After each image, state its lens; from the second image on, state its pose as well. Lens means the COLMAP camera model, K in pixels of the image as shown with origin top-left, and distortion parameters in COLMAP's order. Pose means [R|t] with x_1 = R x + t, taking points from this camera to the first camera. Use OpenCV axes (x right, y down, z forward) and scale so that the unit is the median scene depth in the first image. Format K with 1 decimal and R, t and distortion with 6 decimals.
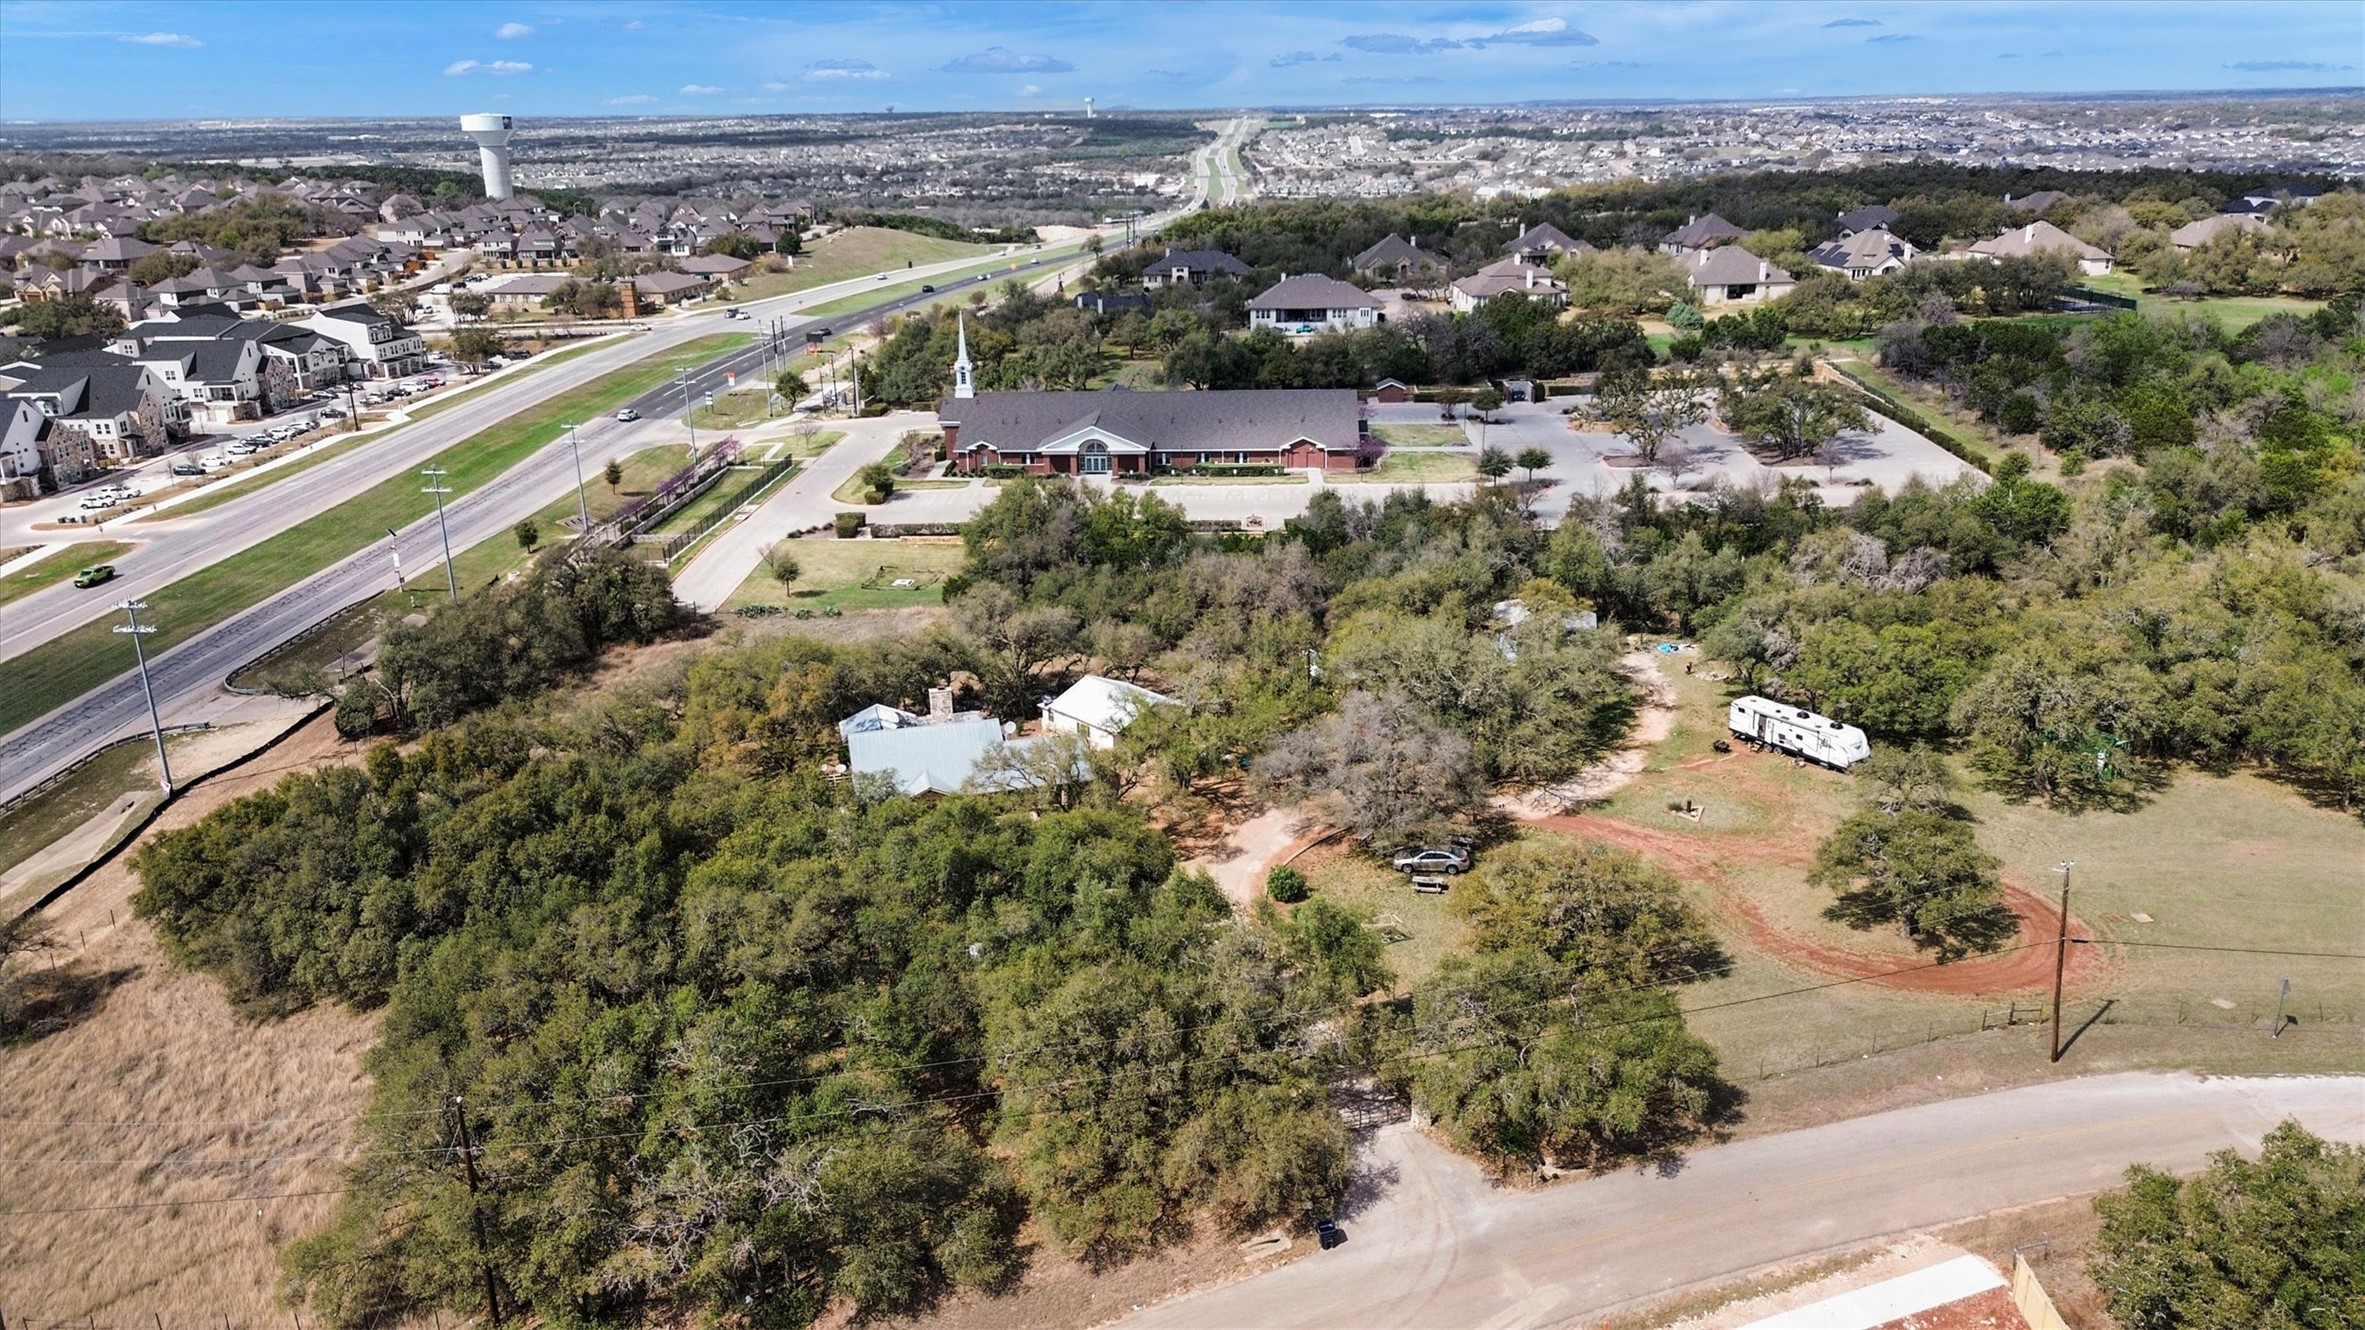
lens RADIAL K [[1684.1, 0, 1189.6], [0, 1684.1, 653.6], [0, 0, 1]] dist [0.062613, -0.055332]
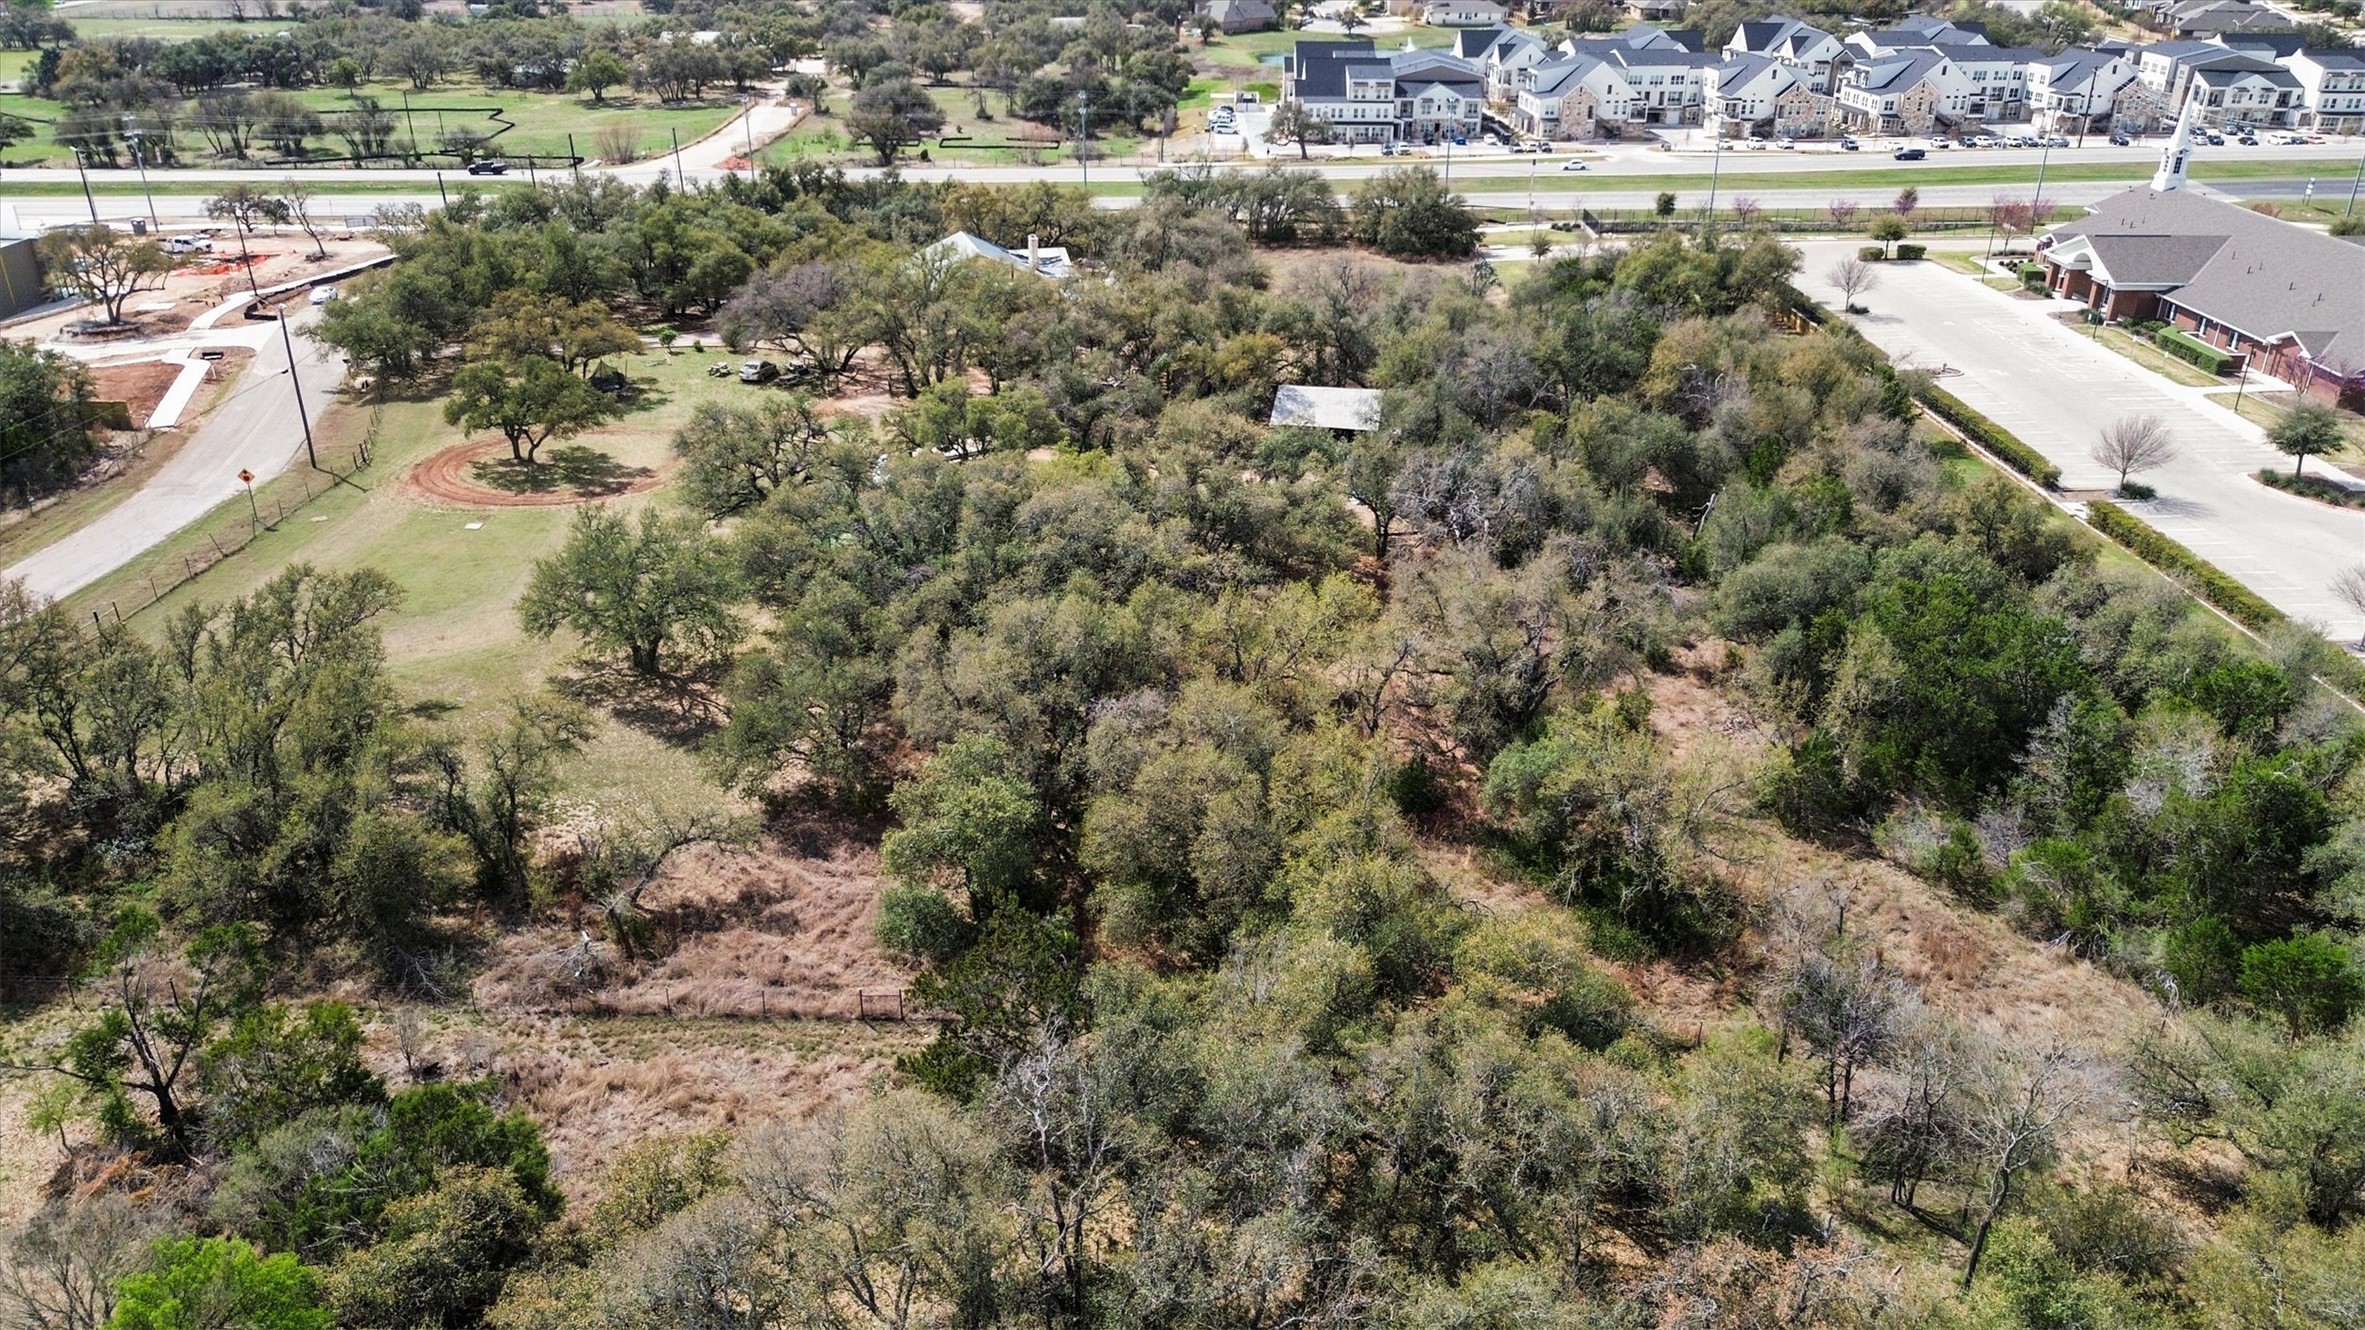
lens RADIAL K [[1684.1, 0, 1189.6], [0, 1684.1, 653.6], [0, 0, 1]] dist [0.062613, -0.055332]
pose [[0.048652, 0.435708, -0.898772, 0.655261], [-0.315928, 0.860351, 0.399981, -0.146746], [0.947535, 0.264487, 0.179510, 0.513164]]
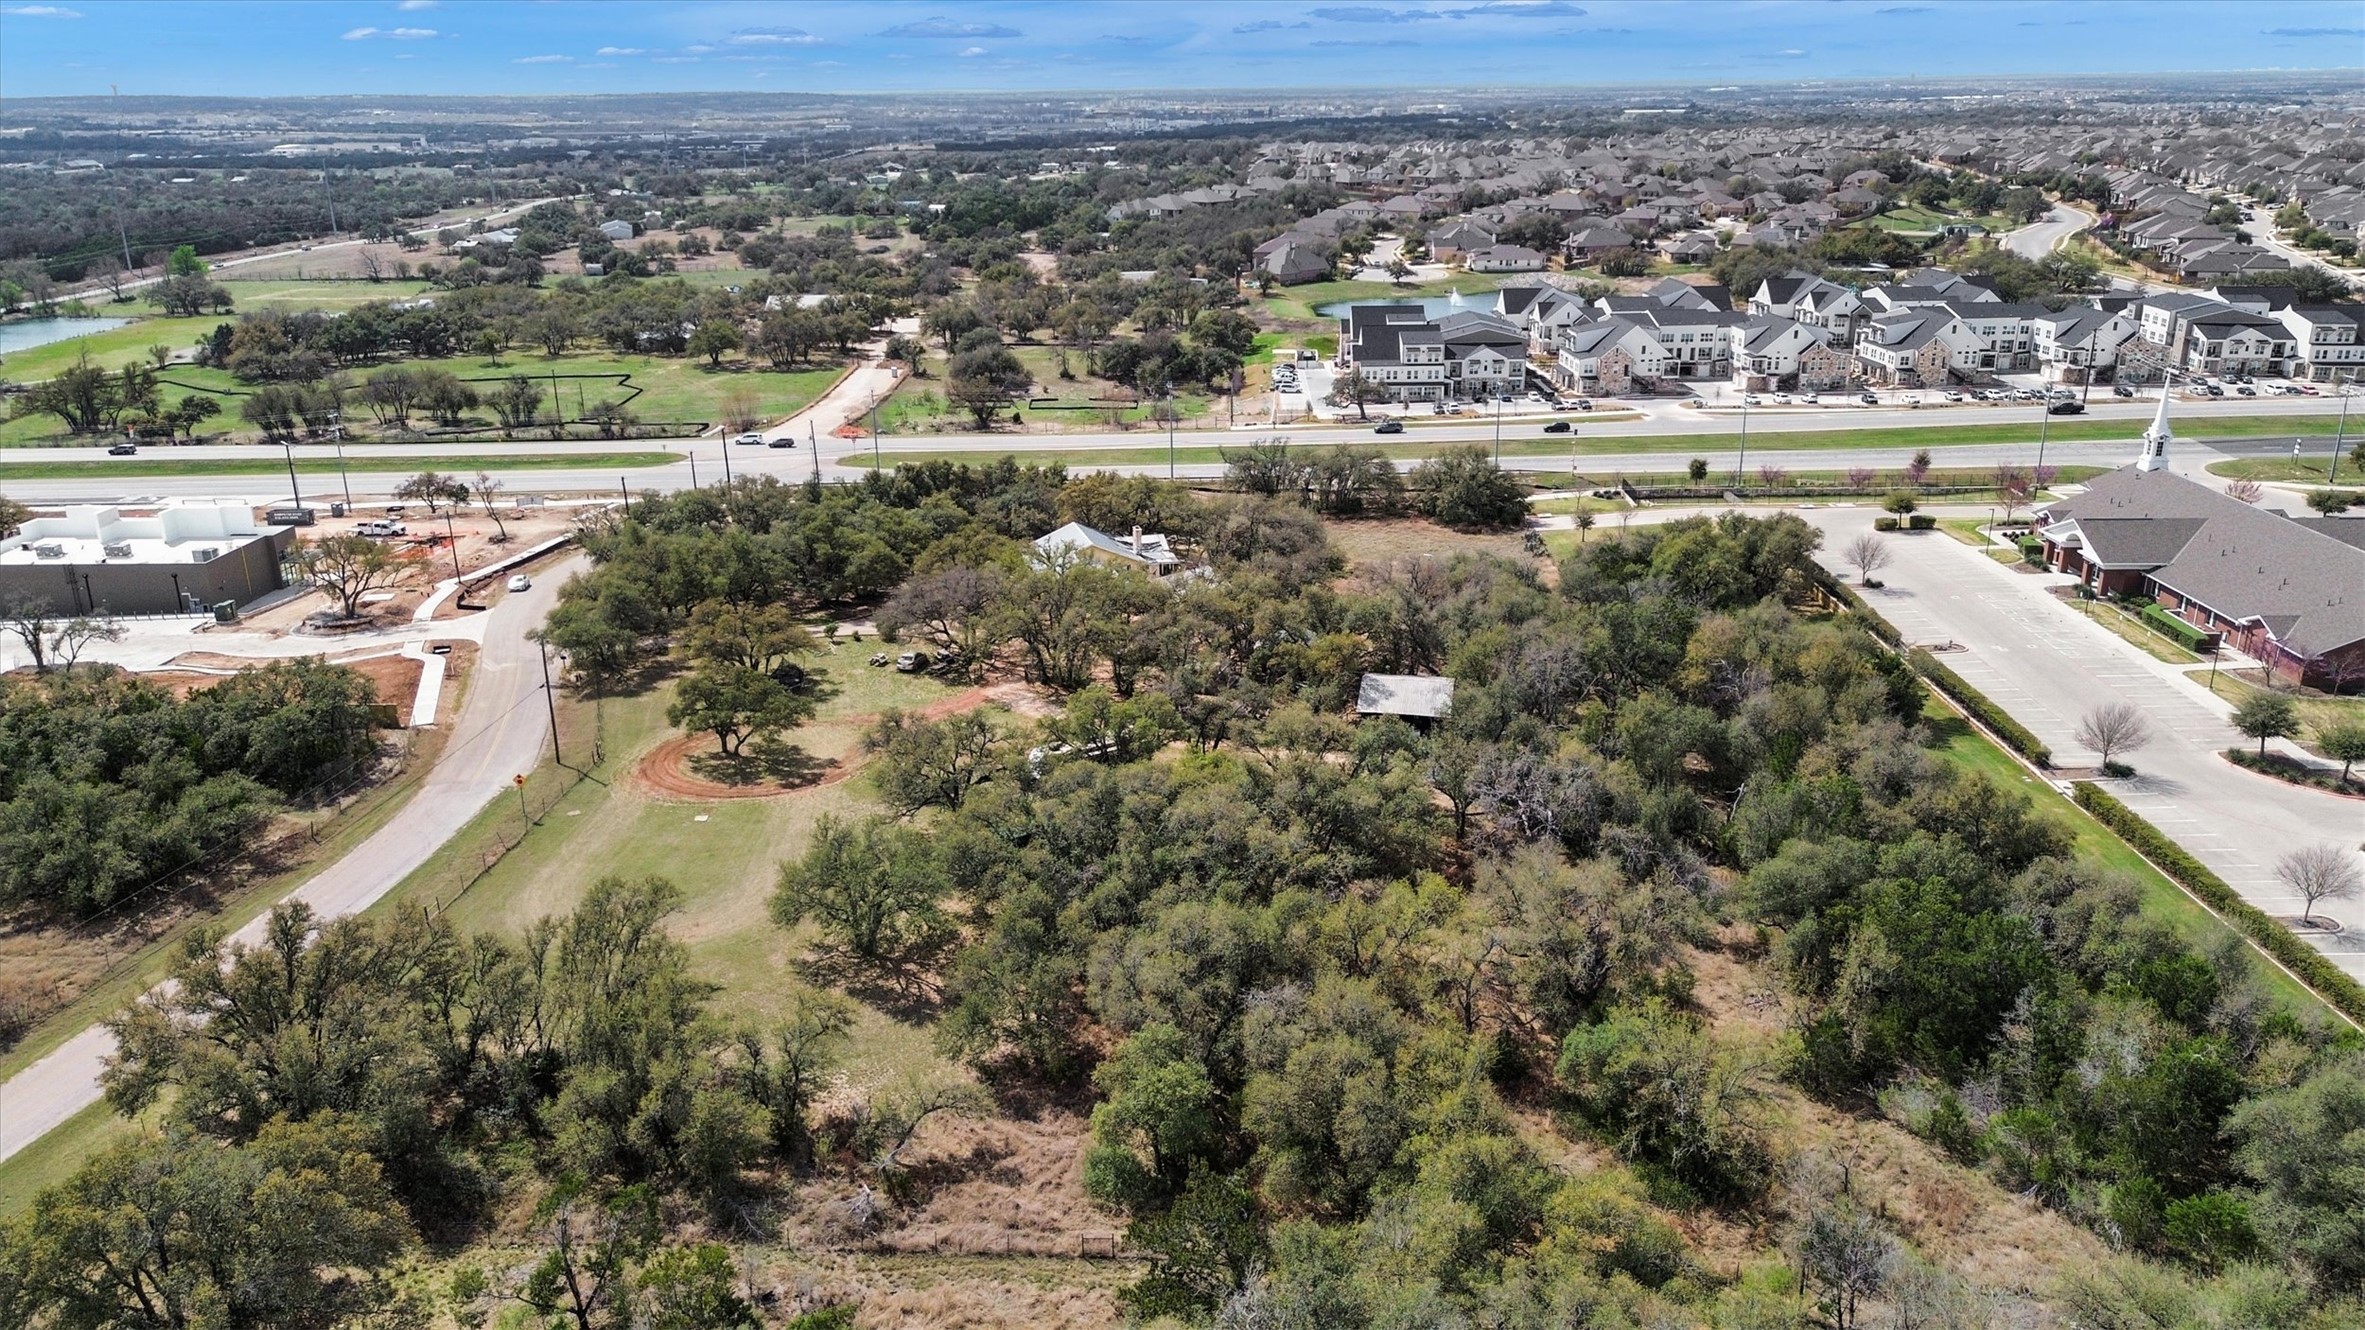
lens RADIAL K [[1678.6, 0, 1189.8], [0, 1678.6, 659.2], [0, 0, 1]] dist [0.070984, -0.069799]
pose [[0.023998, 0.335122, -0.941869, 0.720104], [-0.299989, 0.901136, 0.312986, -0.196441], [0.953641, 0.275039, 0.122159, 0.474230]]
